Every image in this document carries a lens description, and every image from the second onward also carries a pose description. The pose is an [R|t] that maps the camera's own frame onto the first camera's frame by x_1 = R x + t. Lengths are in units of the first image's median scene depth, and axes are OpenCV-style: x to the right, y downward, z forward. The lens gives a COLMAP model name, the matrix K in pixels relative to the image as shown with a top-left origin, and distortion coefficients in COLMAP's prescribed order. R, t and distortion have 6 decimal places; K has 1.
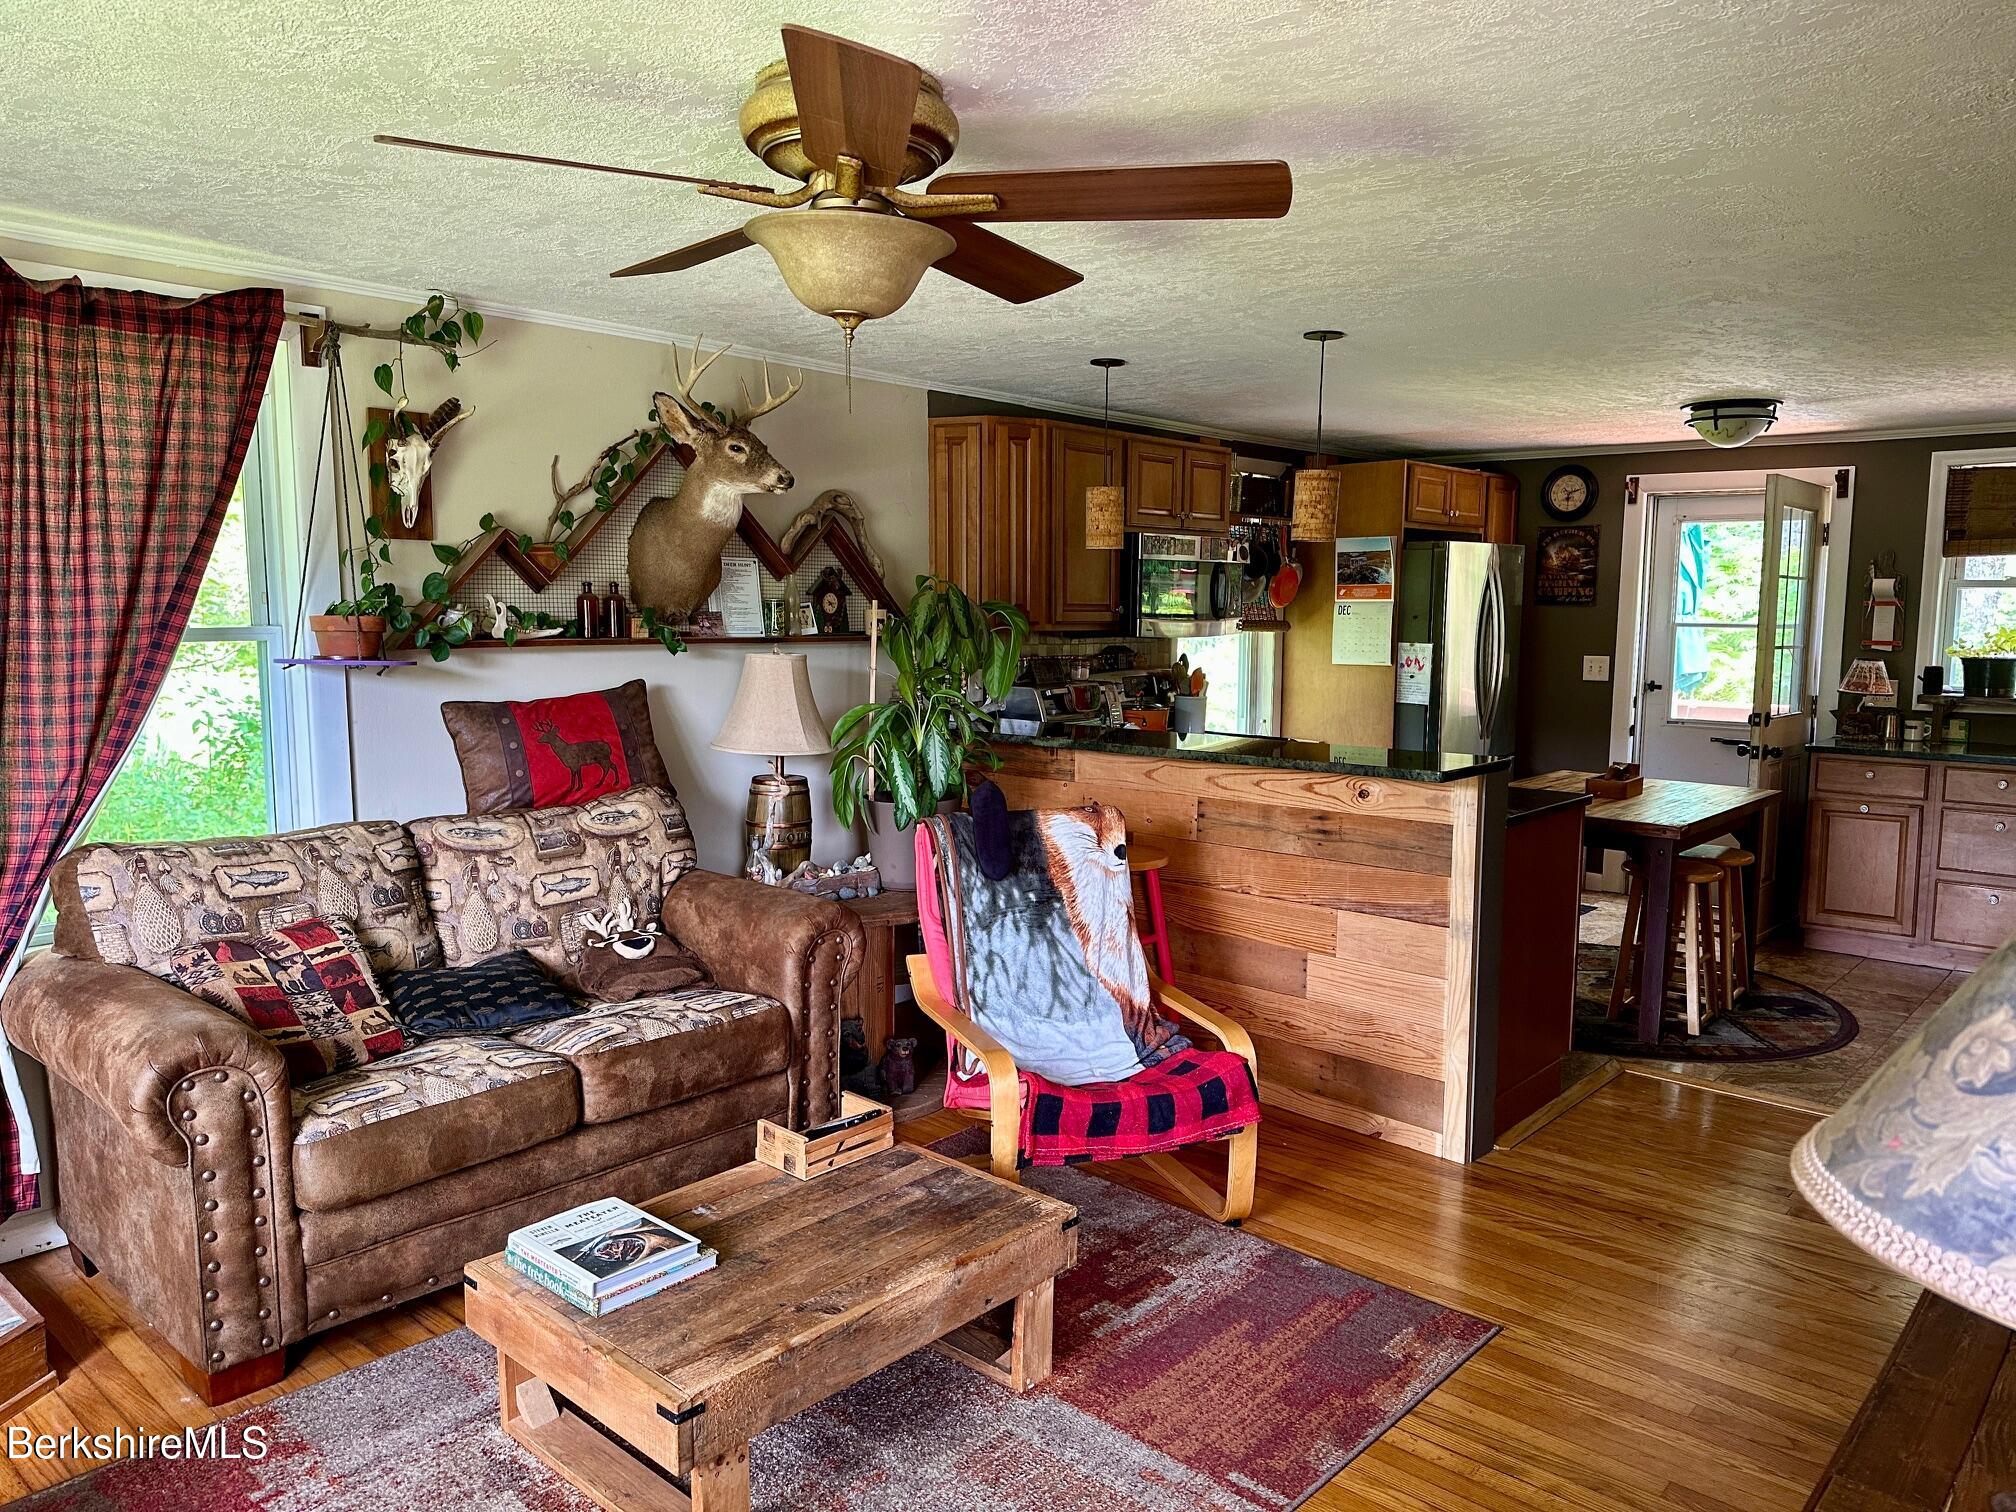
lens RADIAL K [[1411.9, 0, 1000.1], [0, 1411.9, 767.9], [0, 0, 1]] dist [0.056060, -0.071327]
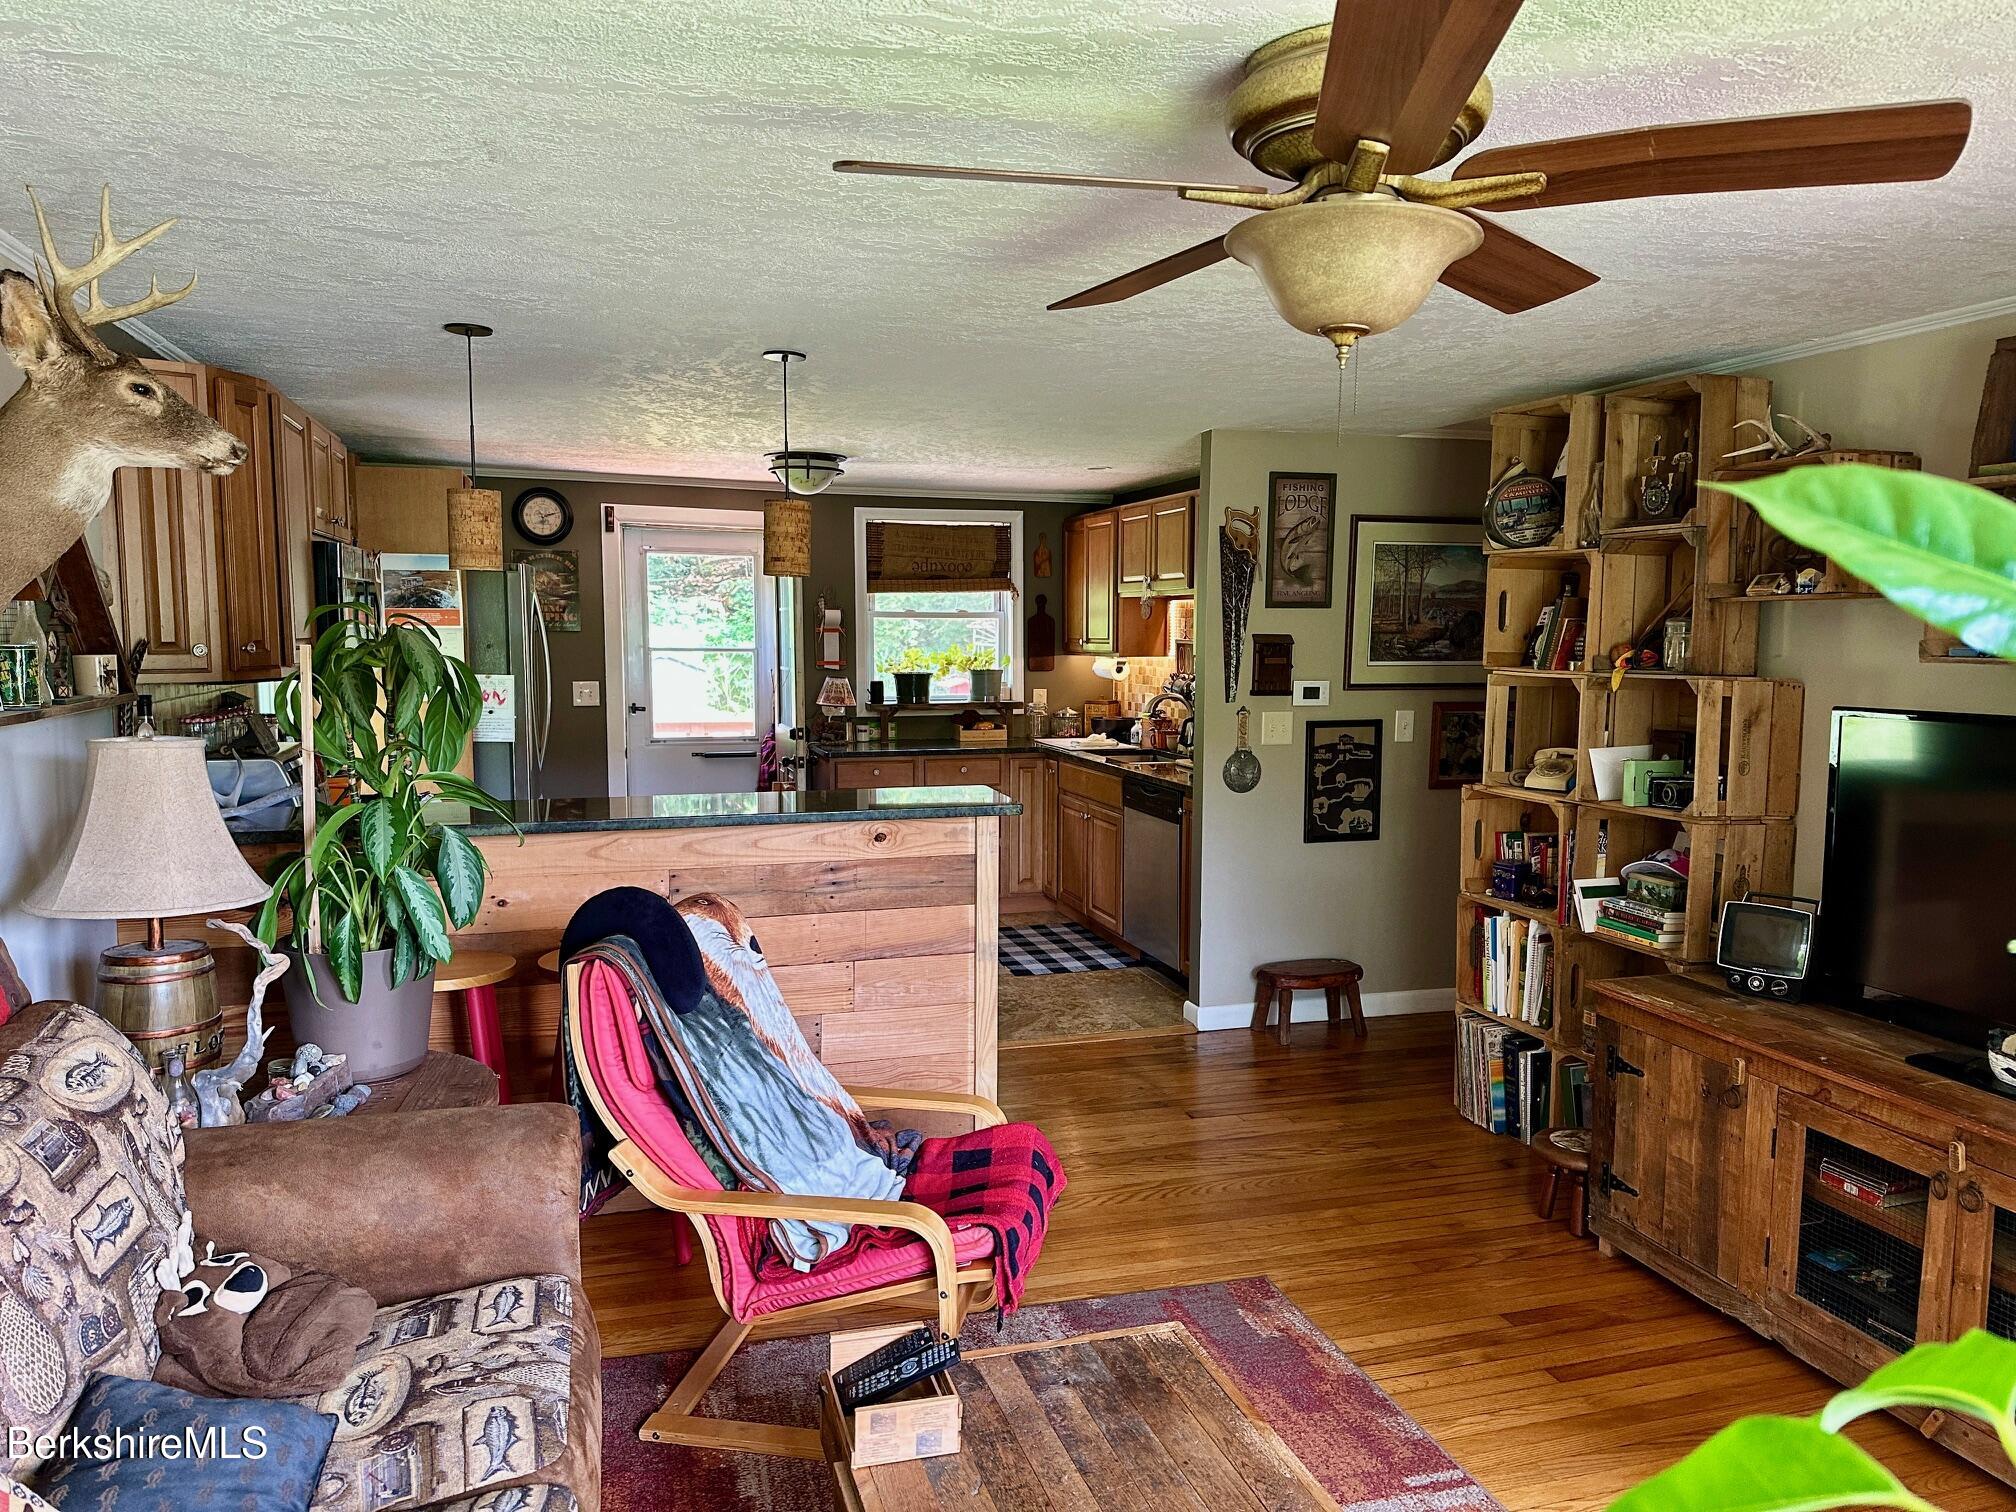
lens RADIAL K [[1411.9, 0, 1023.5], [0, 1411.9, 761.0], [0, 0, 1]] dist [0.056060, -0.071327]
pose [[0.508149, -0.086521, 0.856912, -0.335270], [0.095175, 0.994489, 0.043974, -0.043830], [-0.855994, 0.059211, 0.513584, 0.265780]]
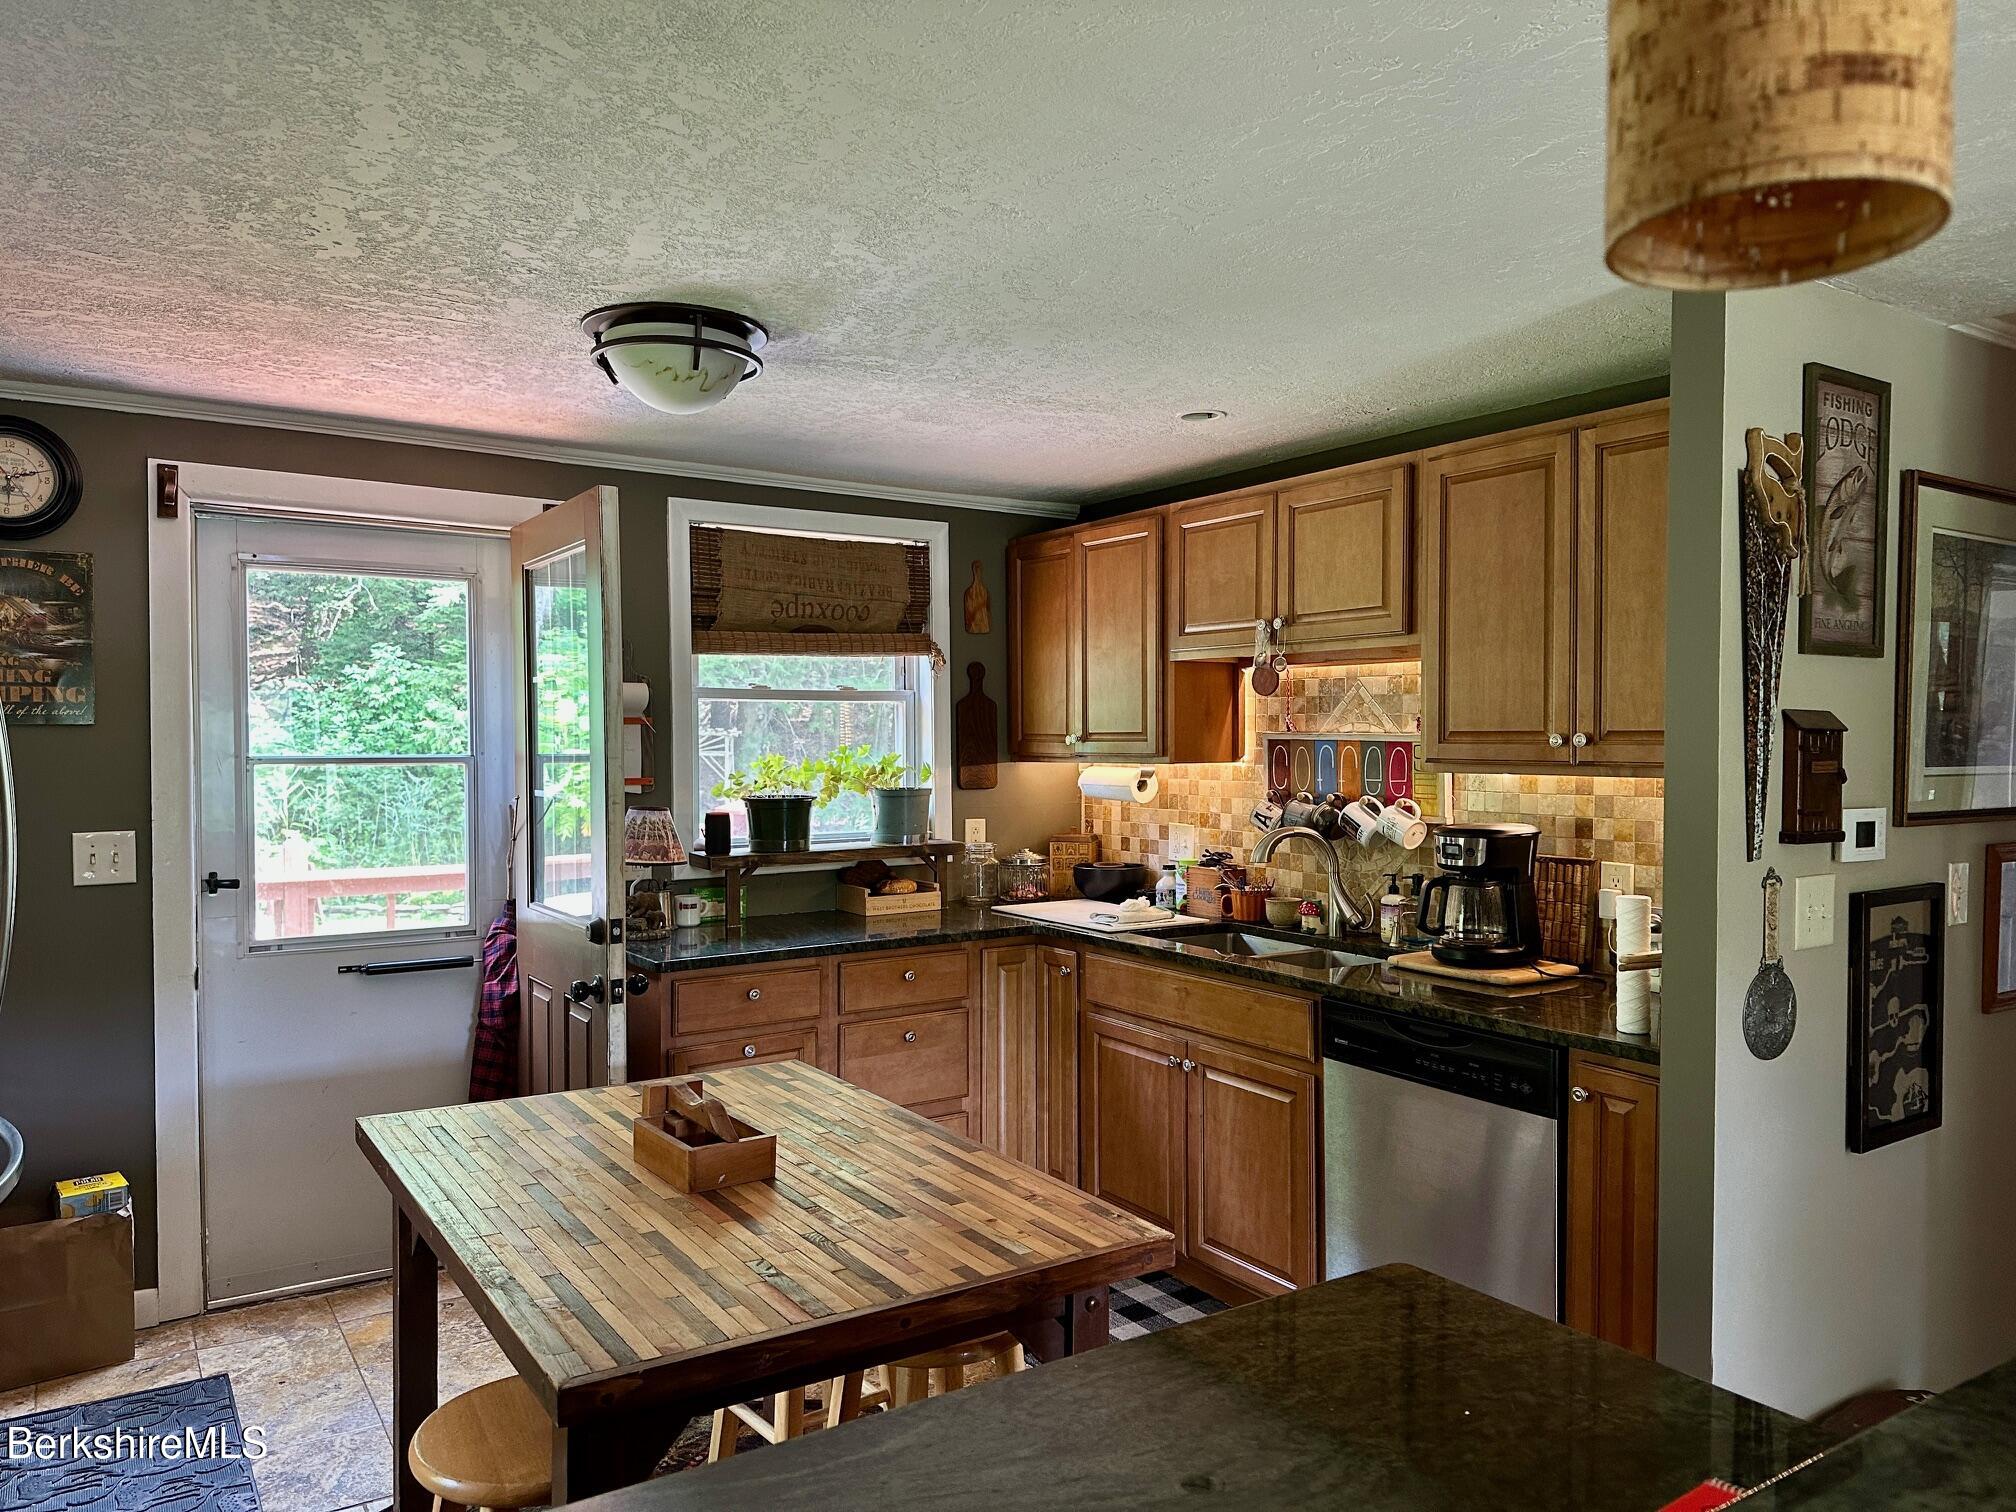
lens RADIAL K [[1411.9, 0, 1017.9], [0, 1411.9, 756.9], [0, 0, 1]] dist [0.056060, -0.071327]
pose [[0.245277, -0.023528, 0.969168, 0.042816], [0.111654, 0.993739, -0.004133, -0.078737], [-0.963002, 0.109225, 0.246368, 0.693535]]
